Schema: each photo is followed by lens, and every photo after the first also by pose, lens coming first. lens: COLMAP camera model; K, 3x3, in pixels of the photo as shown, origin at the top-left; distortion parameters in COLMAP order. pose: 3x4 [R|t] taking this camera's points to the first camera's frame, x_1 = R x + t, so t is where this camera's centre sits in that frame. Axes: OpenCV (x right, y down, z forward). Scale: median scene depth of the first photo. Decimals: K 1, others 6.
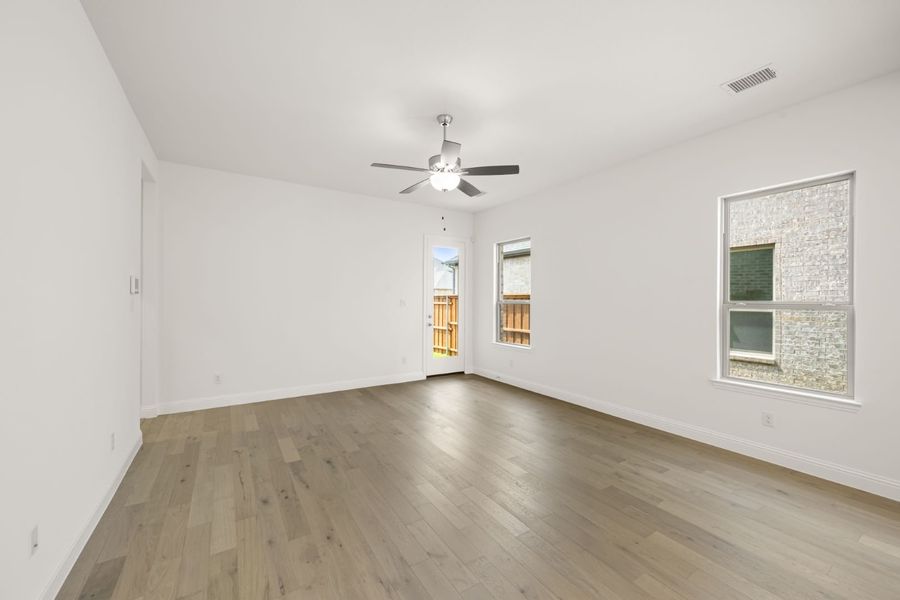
lens RADIAL K [[351.2, 0, 452.3], [0, 351.2, 299.4], [0, 0, 1]] dist [0.000194, 0.000075]
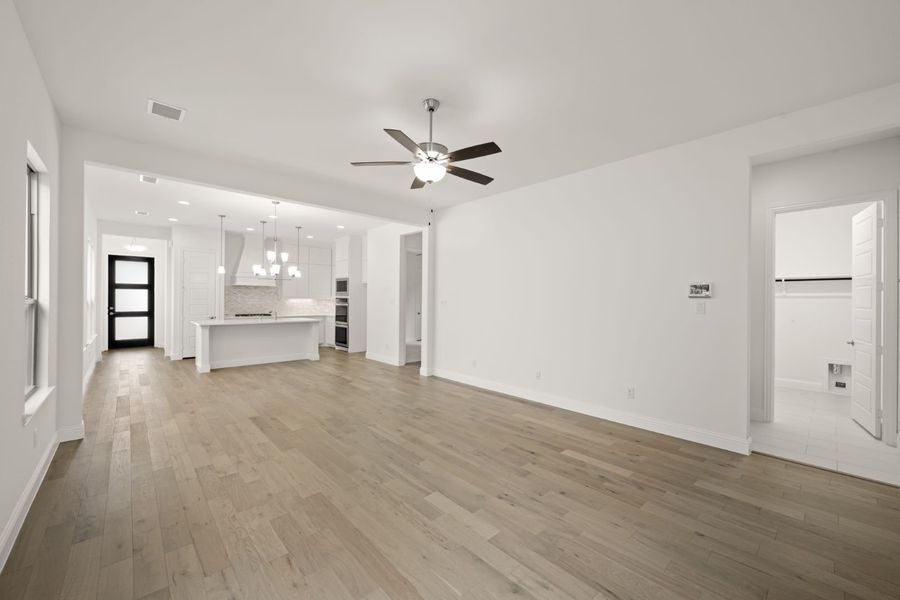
lens RADIAL K [[351.2, 0, 452.3], [0, 351.2, 299.4], [0, 0, 1]] dist [0.000194, 0.000075]
pose [[-0.985141, -0.014344, -0.171148, 0.074695], [-0.014498, 0.999895, -0.000349, 0.000045], [0.171135, 0.002137, -0.985245, 1.914790]]
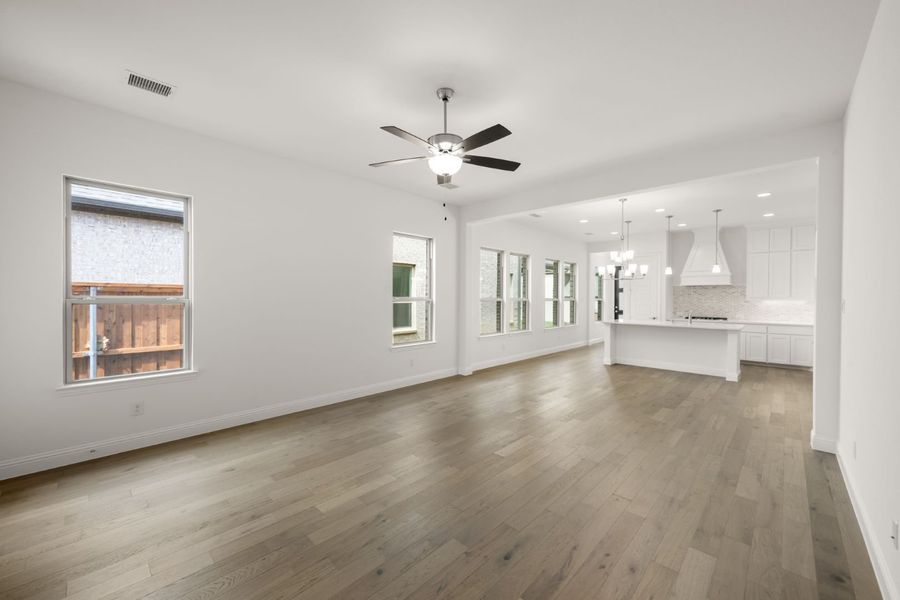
lens RADIAL K [[351.2, 0, 452.3], [0, 351.2, 299.4], [0, 0, 1]] dist [0.000194, 0.000075]
pose [[-0.230206, -0.011702, 0.973072, -0.888873], [-0.006233, 0.999925, 0.010551, -0.002753], [-0.973122, -0.003636, -0.230261, 1.181436]]
